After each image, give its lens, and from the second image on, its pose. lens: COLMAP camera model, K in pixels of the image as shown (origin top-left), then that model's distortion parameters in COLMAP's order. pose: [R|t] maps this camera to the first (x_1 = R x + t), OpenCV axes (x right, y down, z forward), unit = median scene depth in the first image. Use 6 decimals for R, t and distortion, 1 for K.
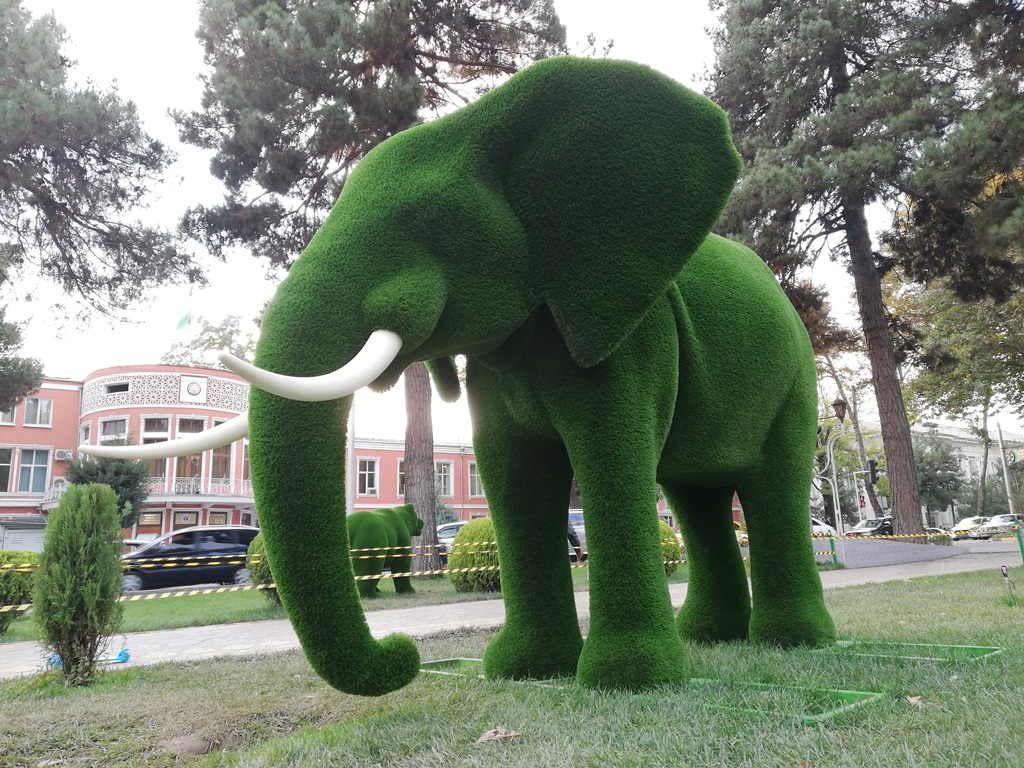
lens RADIAL K [[770.4, 0, 512.9], [0, 770.4, 386.8], [0, 0, 1]] dist [0.048675, -0.058642]
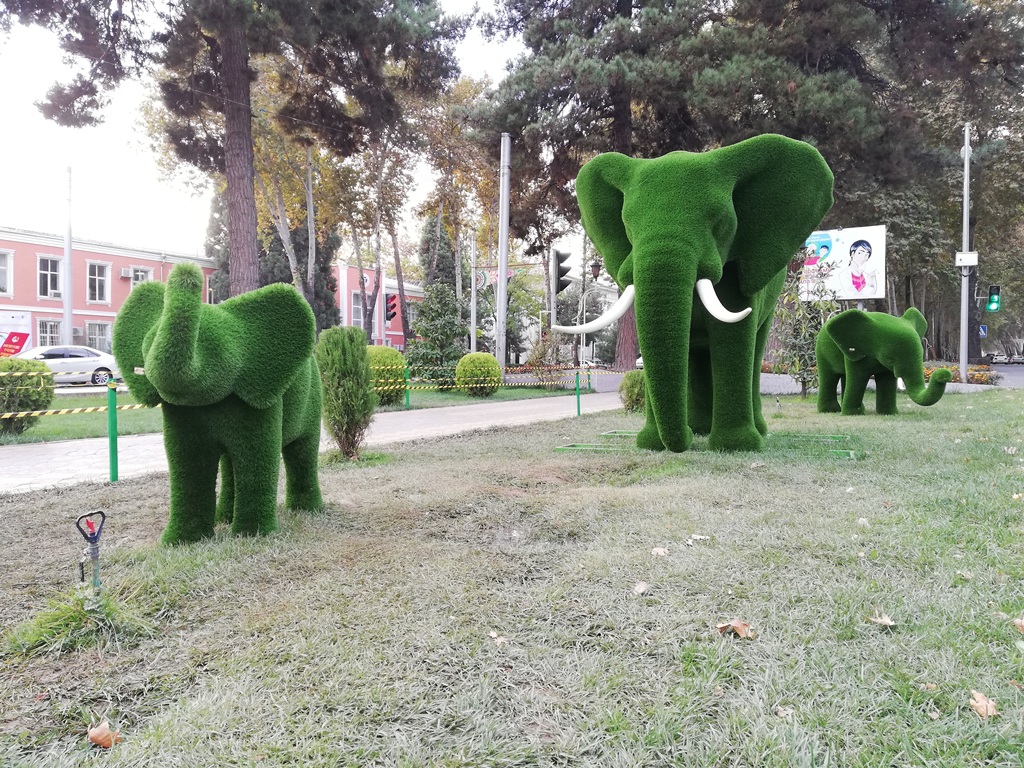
lens RADIAL K [[770.4, 0, 518.7], [0, 770.4, 381.8], [0, 0, 1]] dist [0.048675, -0.058642]
pose [[0.904499, 0.032428, 0.425240, -0.098339], [-0.125728, 0.973066, 0.193223, -0.008851], [-0.407521, -0.228234, 0.884215, -0.042588]]
